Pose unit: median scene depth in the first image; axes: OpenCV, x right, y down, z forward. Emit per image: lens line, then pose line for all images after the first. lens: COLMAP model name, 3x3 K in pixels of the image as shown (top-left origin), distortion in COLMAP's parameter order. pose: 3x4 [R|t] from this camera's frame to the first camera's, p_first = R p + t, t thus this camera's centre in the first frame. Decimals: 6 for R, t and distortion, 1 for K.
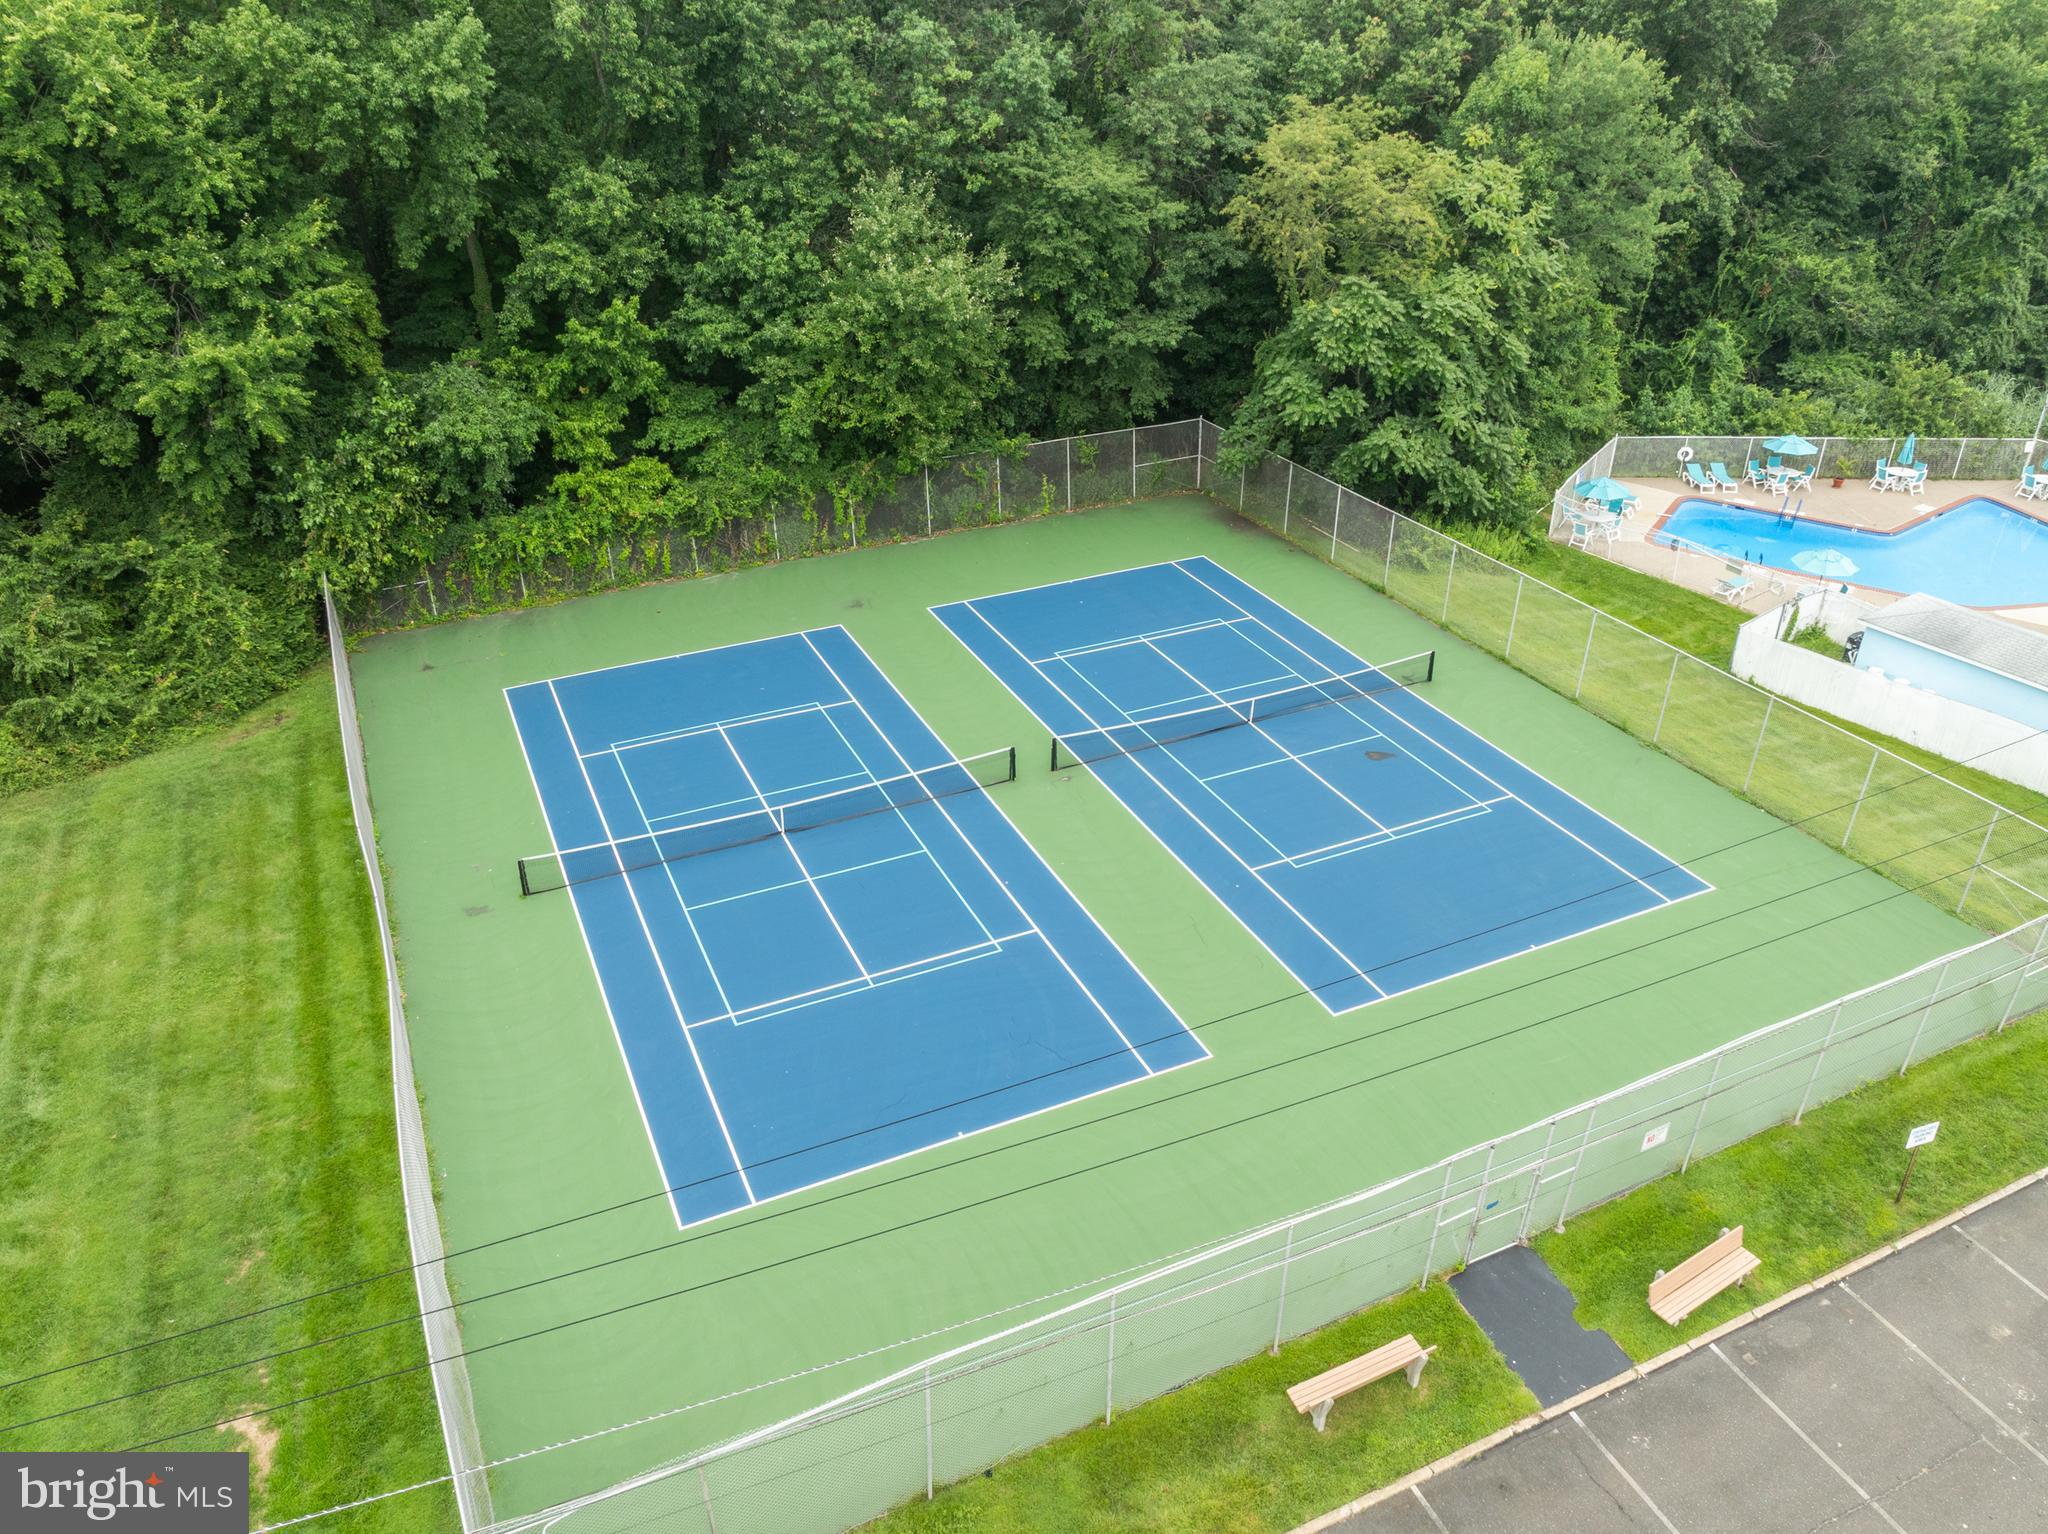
lens RADIAL K [[1436.0, 0, 1024.0], [0, 1436.0, 767.0], [0, 0, 1]] dist [-0.002006, -0.000149]
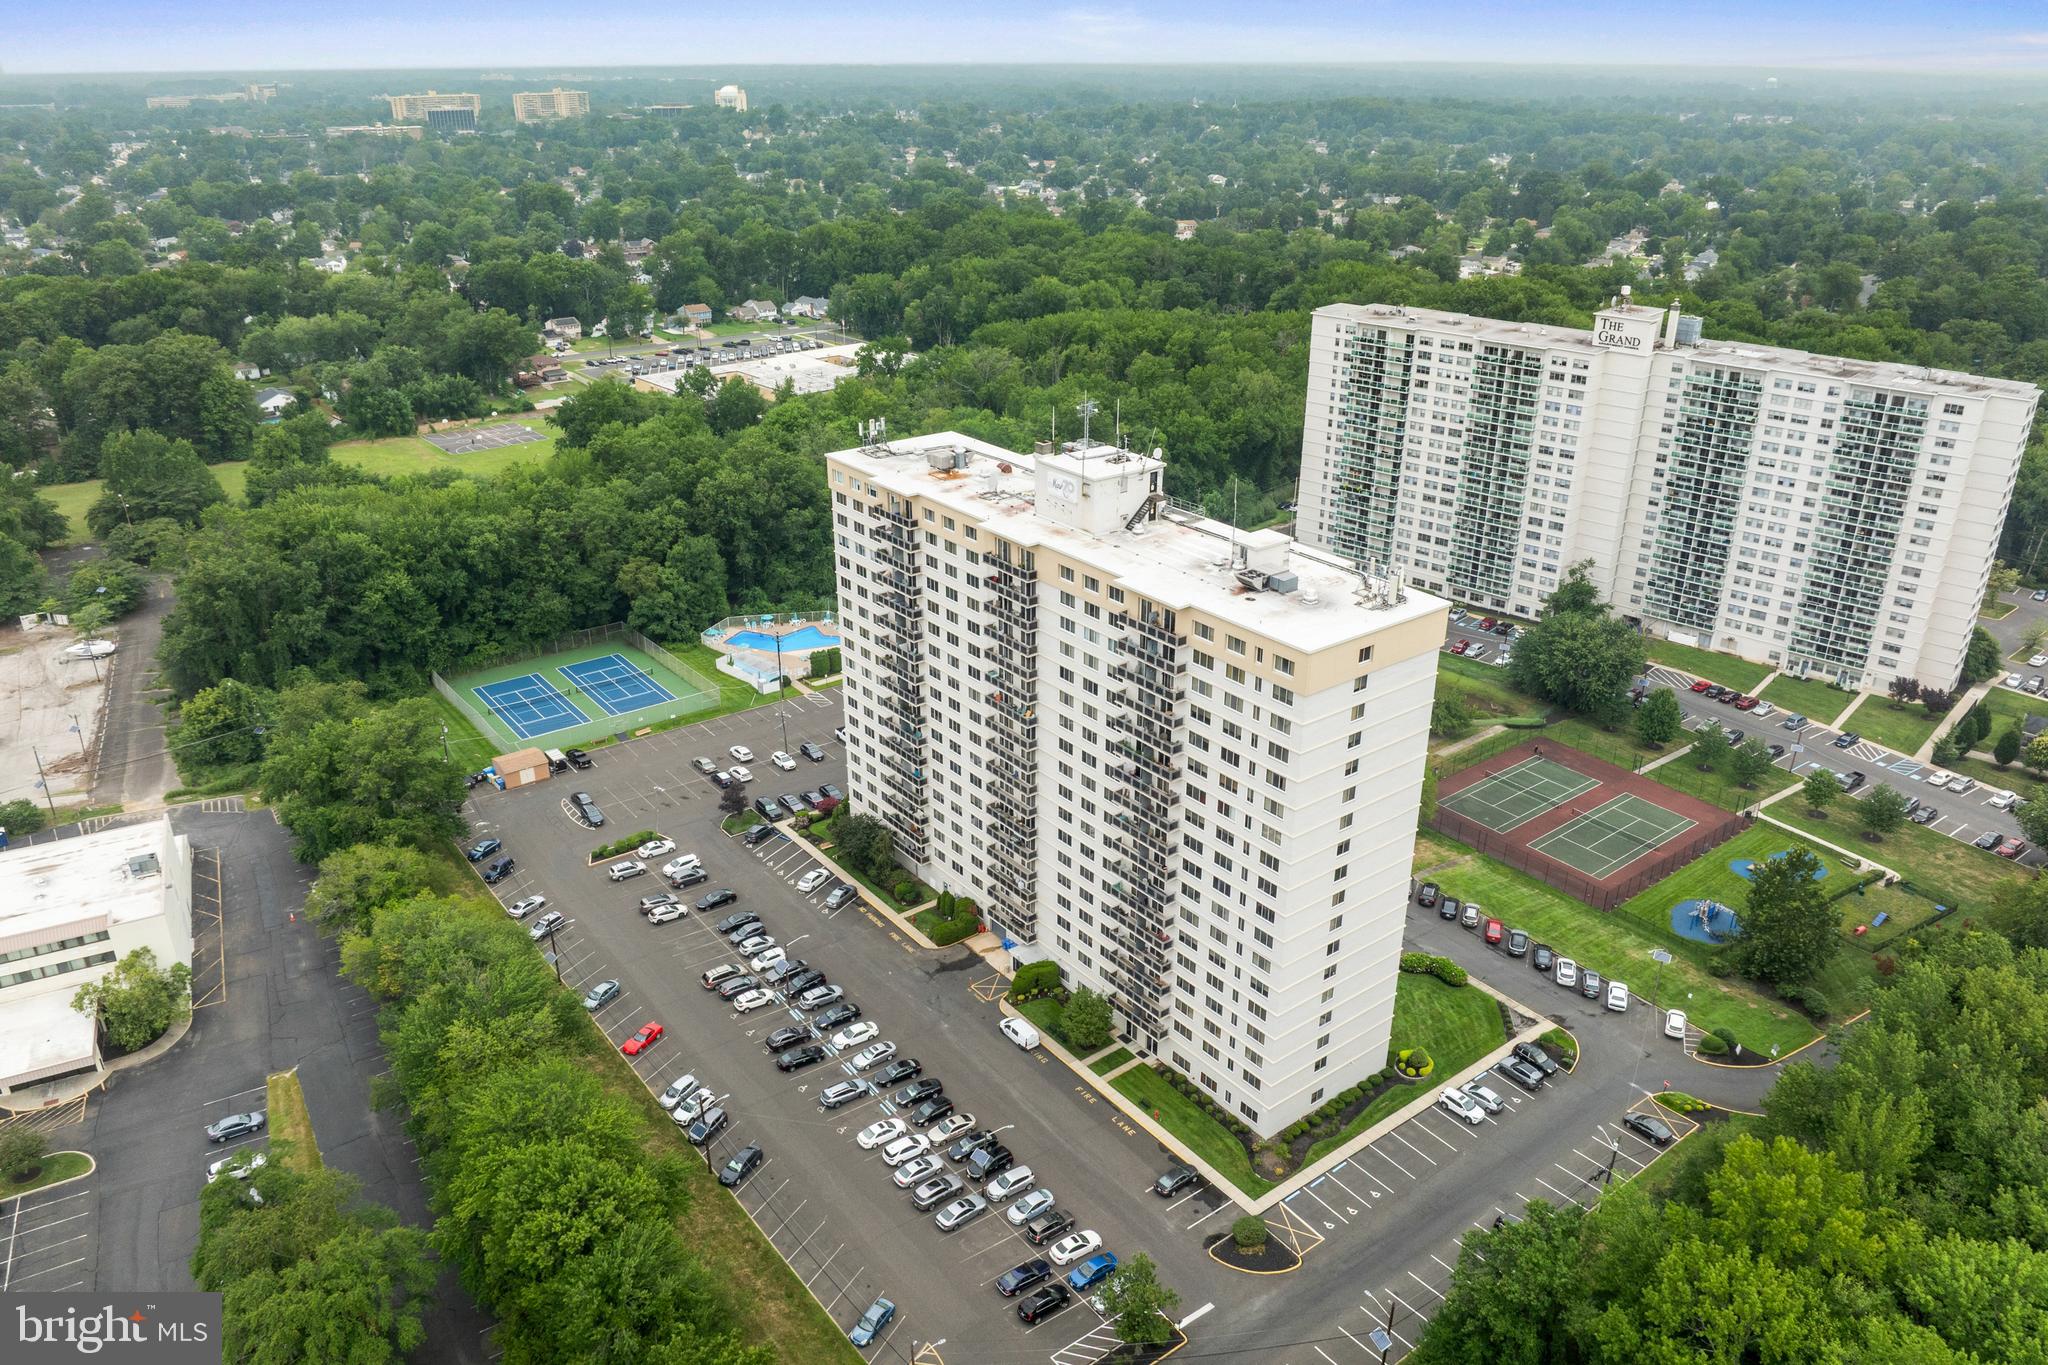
lens RADIAL K [[1462.9, 0, 1024.0], [0, 1462.9, 682.5], [0, 0, 1]] dist [0.001693, -0.127661]
pose [[0.977767, -0.077044, 0.195030, 0.505025], [0.097784, 0.990267, -0.099042, 0.571098], [-0.185501, 0.115911, 0.975784, -4.049612]]
